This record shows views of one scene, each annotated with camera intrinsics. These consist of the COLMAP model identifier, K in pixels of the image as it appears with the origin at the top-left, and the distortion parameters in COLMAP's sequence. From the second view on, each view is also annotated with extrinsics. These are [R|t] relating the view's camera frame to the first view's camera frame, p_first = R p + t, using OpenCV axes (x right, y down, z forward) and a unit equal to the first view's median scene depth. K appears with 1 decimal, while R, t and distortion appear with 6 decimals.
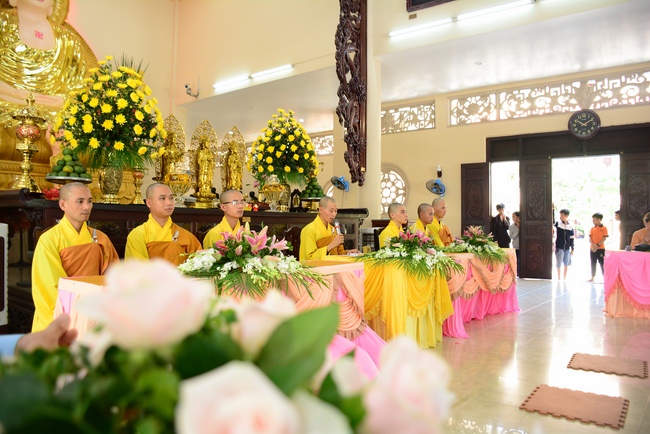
lens RADIAL K [[500.1, 0, 322.3], [0, 500.1, 217.0], [0, 0, 1]] dist [-0.160032, 0.111818]
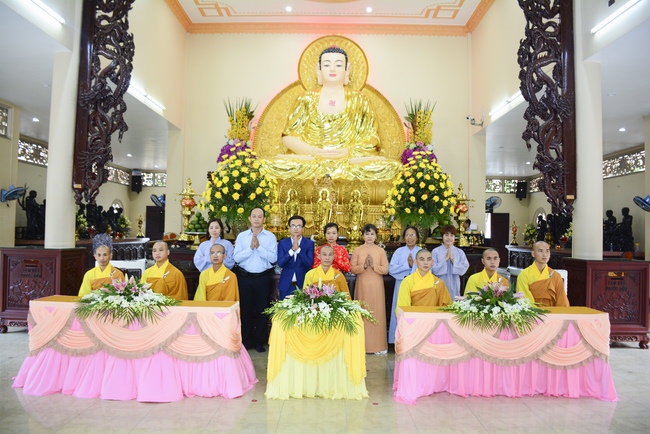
lens RADIAL K [[501.4, 0, 324.4], [0, 501.4, 216.6], [0, 0, 1]] dist [-0.156791, 0.100905]
pose [[0.613809, -0.019351, -0.789218, 0.927236], [0.001728, 0.999730, -0.023168, -0.084950], [0.789453, 0.012857, 0.613676, 0.307905]]
